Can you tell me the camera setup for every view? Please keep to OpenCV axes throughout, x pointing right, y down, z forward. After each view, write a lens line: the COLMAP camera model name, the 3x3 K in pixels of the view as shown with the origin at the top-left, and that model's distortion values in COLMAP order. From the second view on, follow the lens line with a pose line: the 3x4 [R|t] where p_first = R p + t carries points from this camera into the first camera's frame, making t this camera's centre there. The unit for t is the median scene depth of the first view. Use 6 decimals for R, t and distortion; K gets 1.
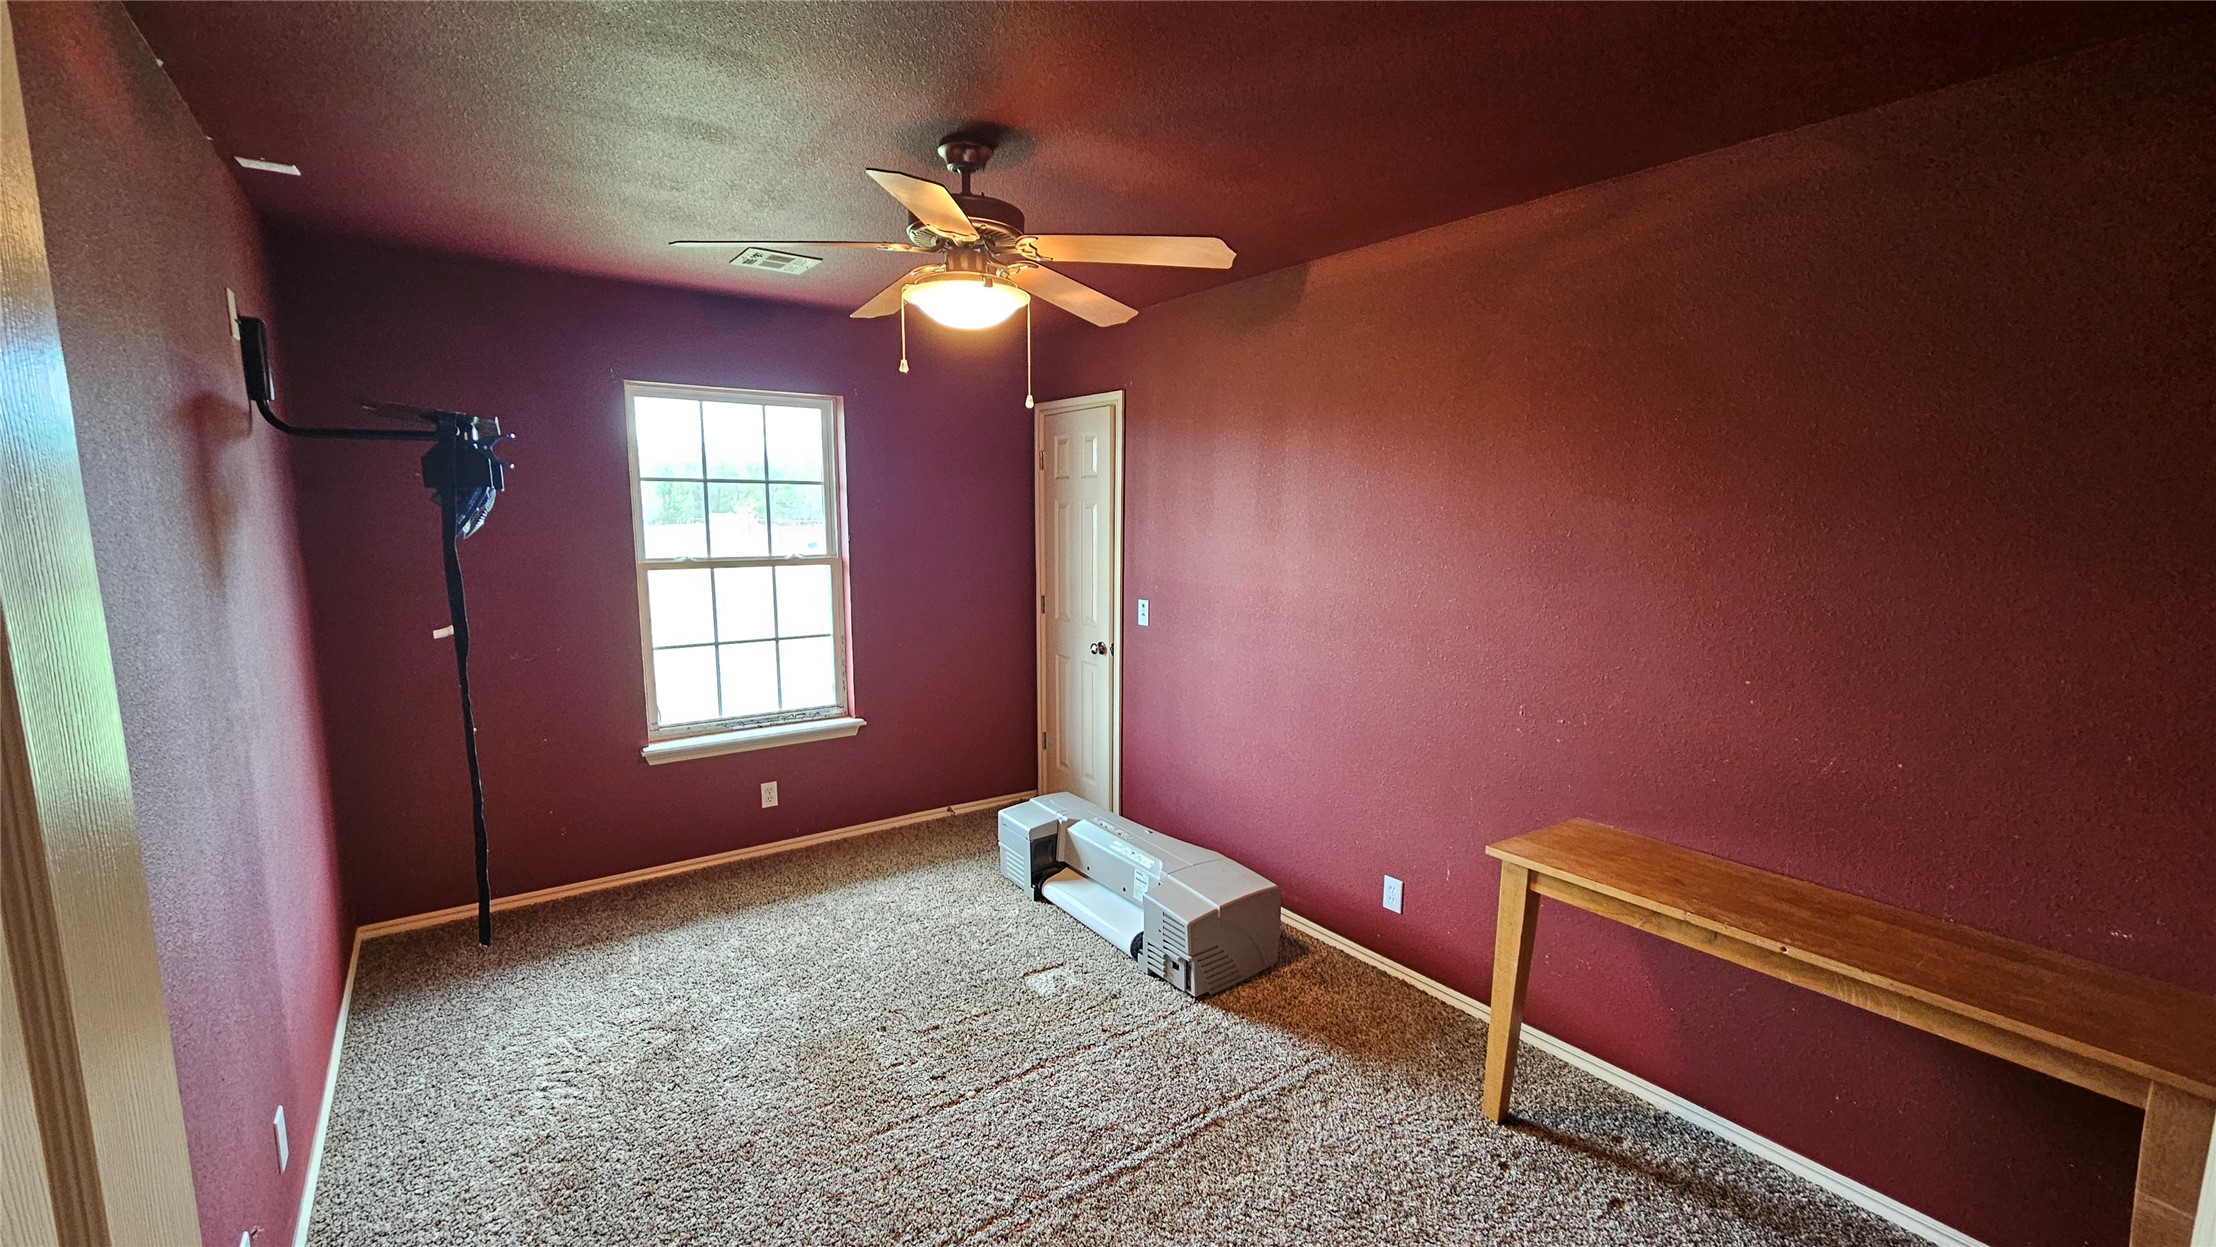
lens RADIAL K [[906.2, 0, 1096.5], [0, 906.2, 636.0], [0, 0, 1]] dist [-0.000487, -0.000034]
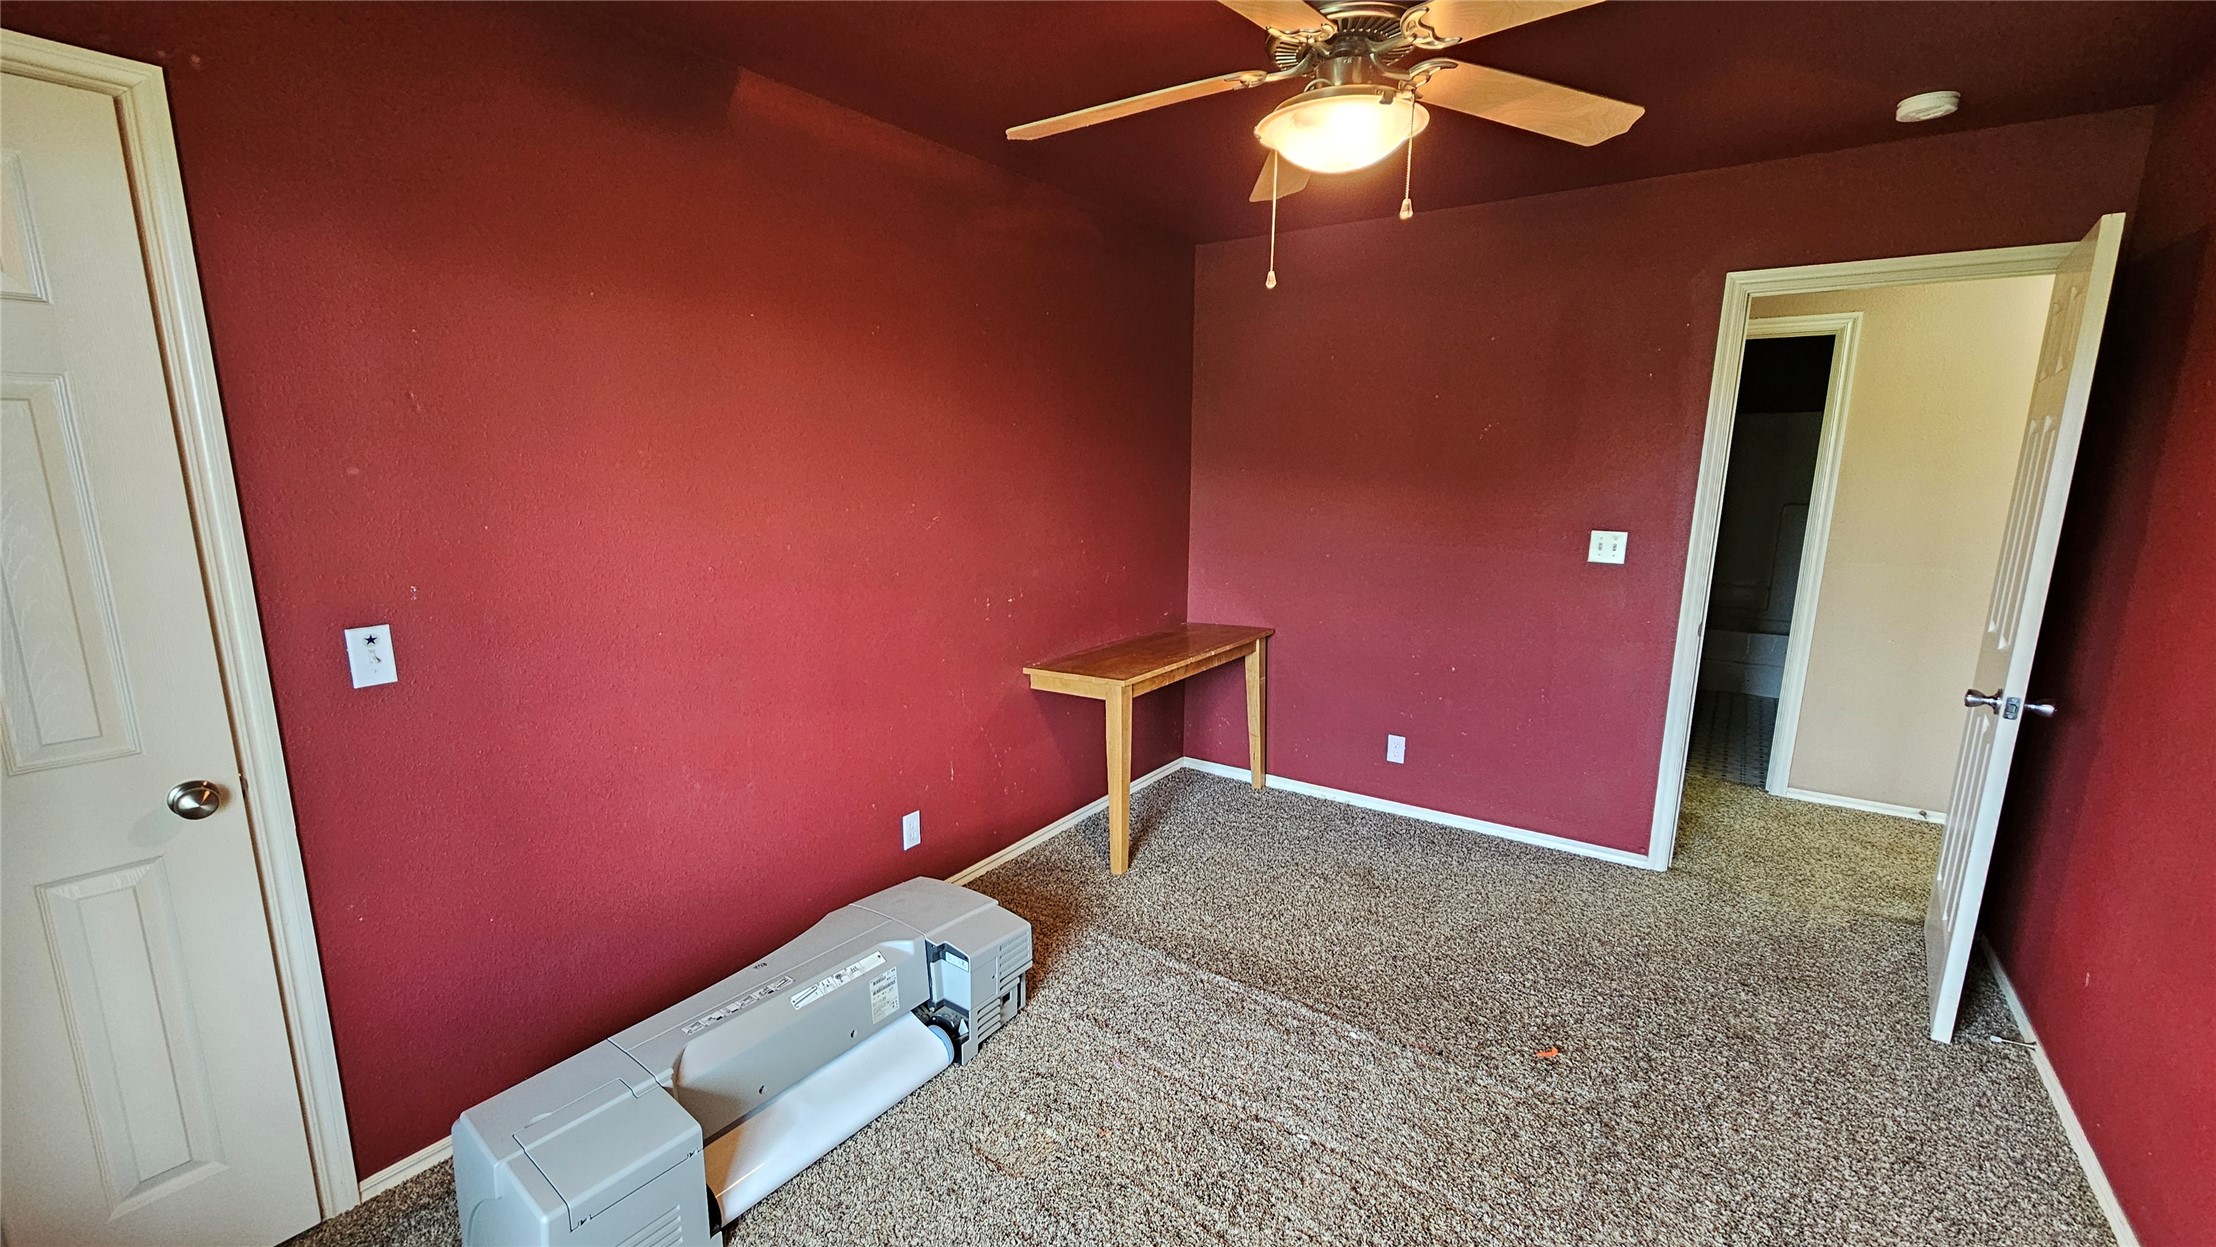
lens RADIAL K [[906.2, 0, 1105.1], [0, 906.2, 626.1], [0, 0, 1]] dist [-0.000487, -0.000034]
pose [[-0.340005, -0.180024, 0.923032, -0.473821], [0.118414, 0.965499, 0.231925, -0.100819], [-0.932939, 0.188156, -0.306957, 0.824561]]
